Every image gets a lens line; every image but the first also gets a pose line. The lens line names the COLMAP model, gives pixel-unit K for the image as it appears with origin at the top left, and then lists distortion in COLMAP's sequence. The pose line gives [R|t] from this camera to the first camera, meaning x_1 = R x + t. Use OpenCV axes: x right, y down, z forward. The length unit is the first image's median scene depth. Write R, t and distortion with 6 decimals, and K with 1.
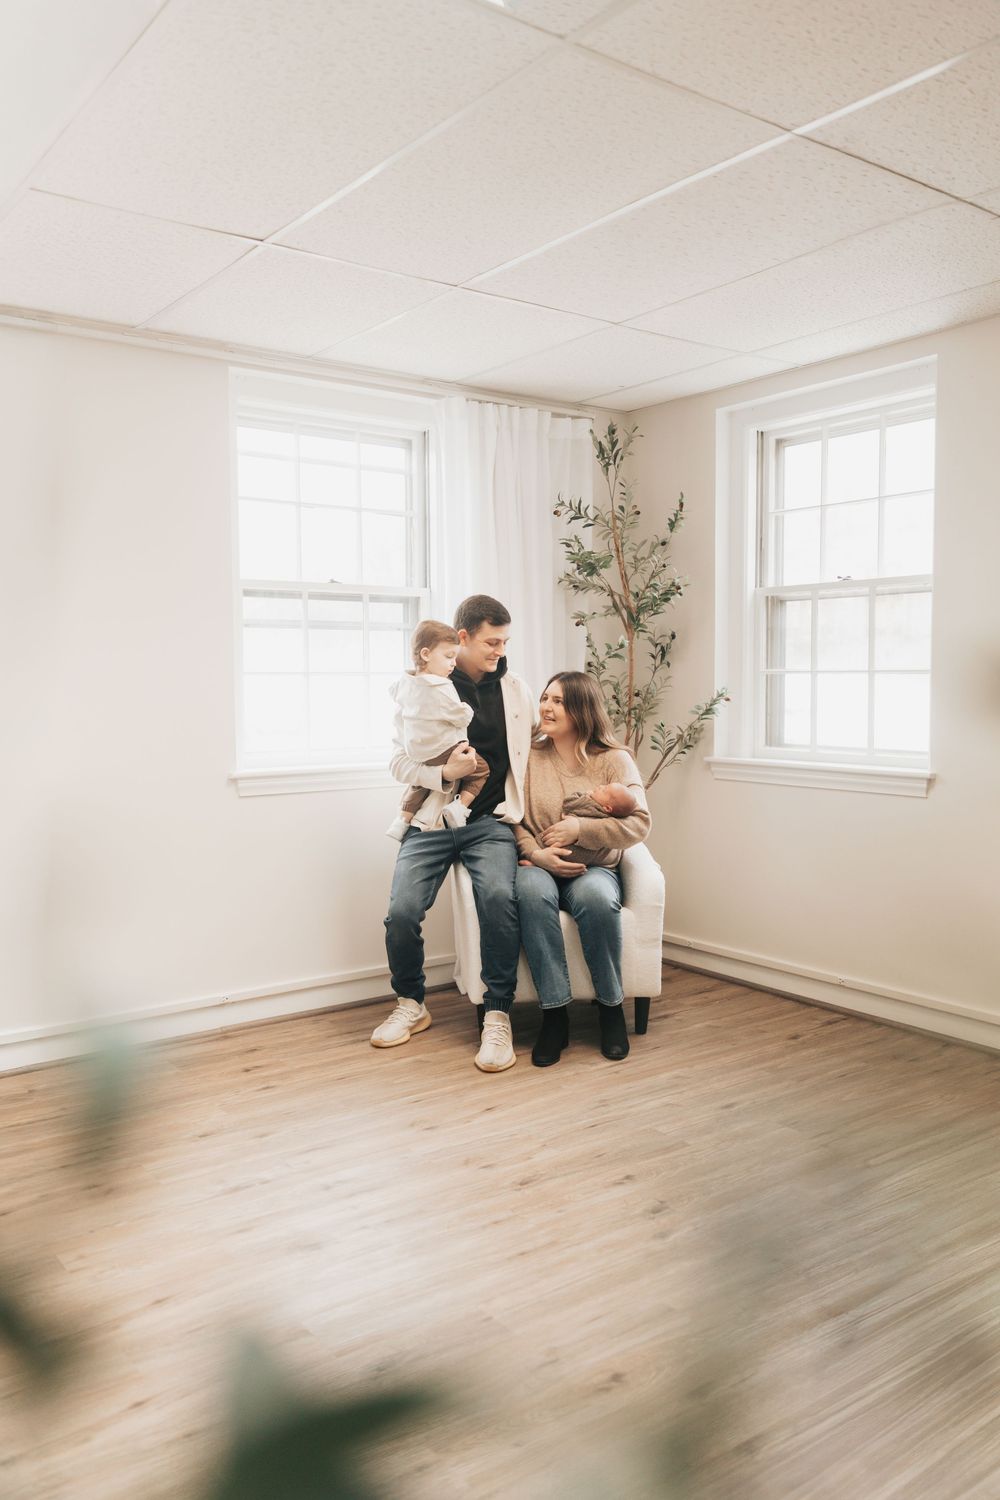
lens RADIAL K [[1187.5, 0, 496.5], [0, 1187.5, 752.8], [0, 0, 1]] dist [0.004056, -0.000062]
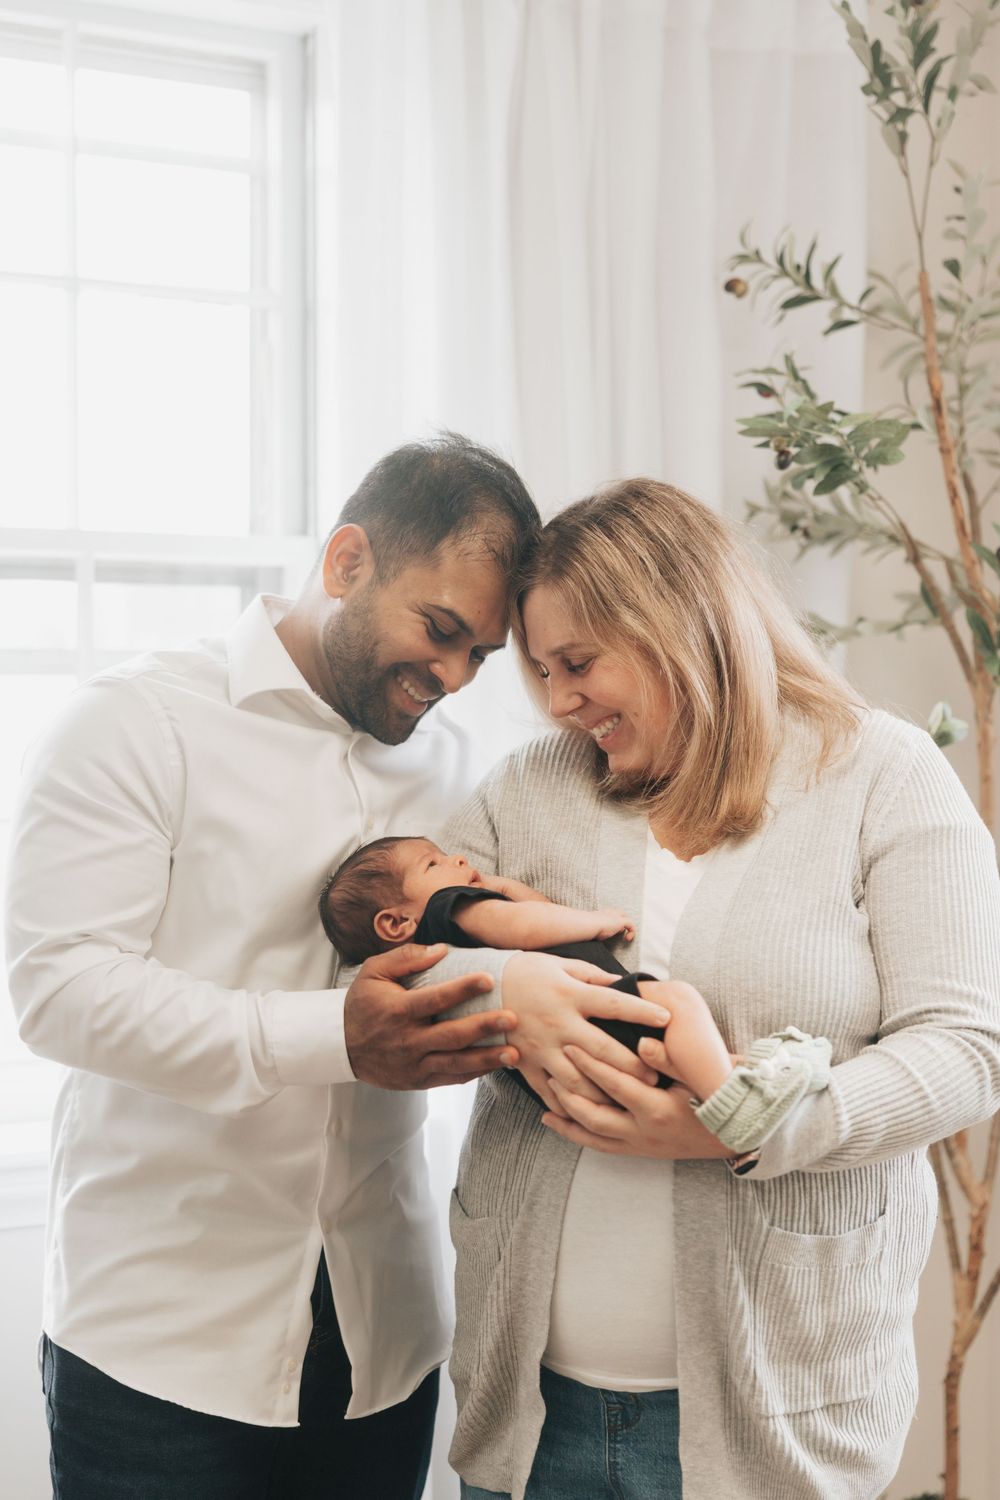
lens RADIAL K [[2477.5, 0, 501.1], [0, 2477.5, 746.7], [0, 0, 1]] dist [0.020967, 0.000000]
pose [[0.992303, 0.006195, -0.123675, 0.071002], [-0.014283, 0.997808, -0.064617, -0.045594], [0.123004, 0.065886, 0.990217, 0.385544]]
